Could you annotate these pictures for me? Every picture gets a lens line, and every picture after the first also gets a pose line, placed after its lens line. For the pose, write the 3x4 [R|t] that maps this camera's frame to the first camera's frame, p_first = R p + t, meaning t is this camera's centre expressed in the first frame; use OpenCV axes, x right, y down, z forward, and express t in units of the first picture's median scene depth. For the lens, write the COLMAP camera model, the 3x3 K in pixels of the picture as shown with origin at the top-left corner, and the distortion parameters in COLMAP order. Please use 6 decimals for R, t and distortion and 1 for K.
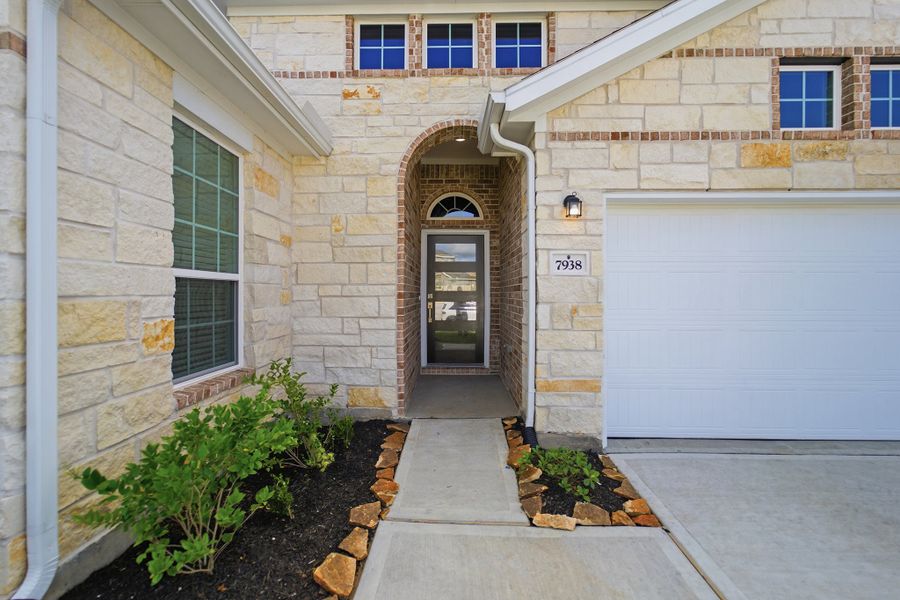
lens RADIAL K [[372.4, 0, 448.1], [0, 372.4, 297.4], [0, 0, 1]] dist [-0.001889, 0.000404]
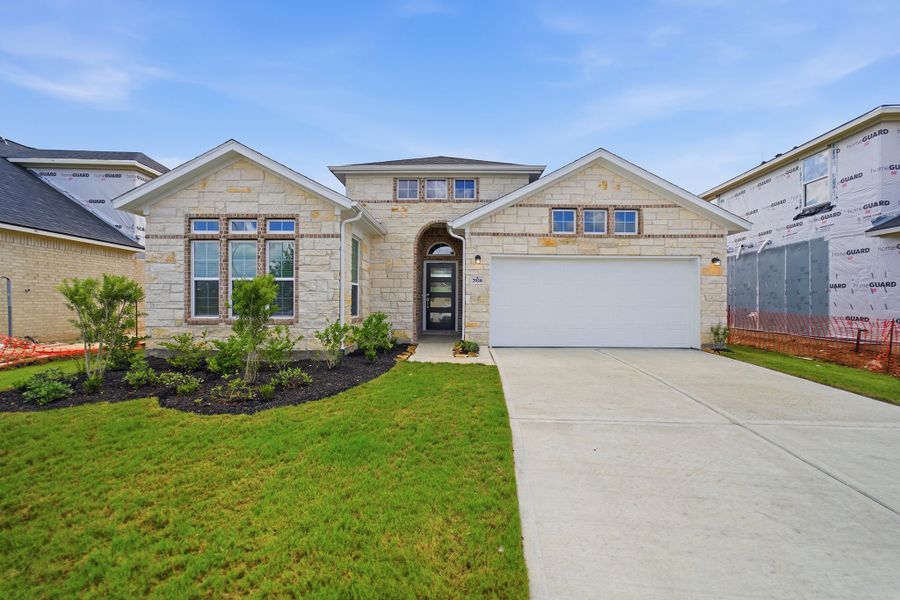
lens RADIAL K [[373.7, 0, 459.4], [0, 373.7, 301.2], [0, 0, 1]] dist [-0.000145, 0.000070]
pose [[0.999688, 0.006939, 0.024008, 0.126951], [-0.006723, 0.999936, -0.009088, 0.089580], [-0.024070, 0.008923, 0.999670, -1.754722]]
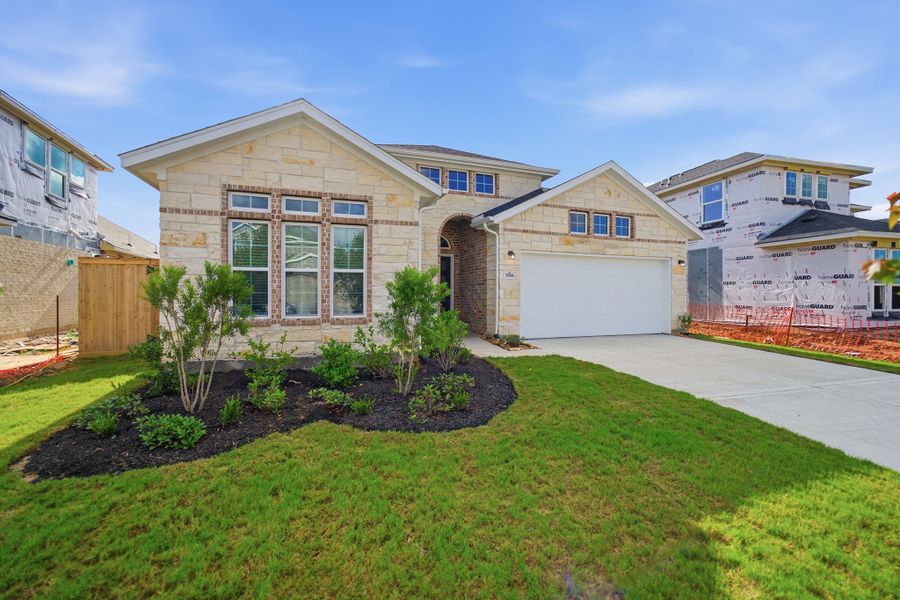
lens RADIAL K [[372.4, 0, 448.1], [0, 372.4, 297.4], [0, 0, 1]] dist [-0.001889, 0.000404]
pose [[0.932281, 0.001655, 0.361731, -1.127915], [-0.000725, 0.999996, -0.002706, 0.085846], [-0.361734, 0.002261, 0.932278, -1.455136]]
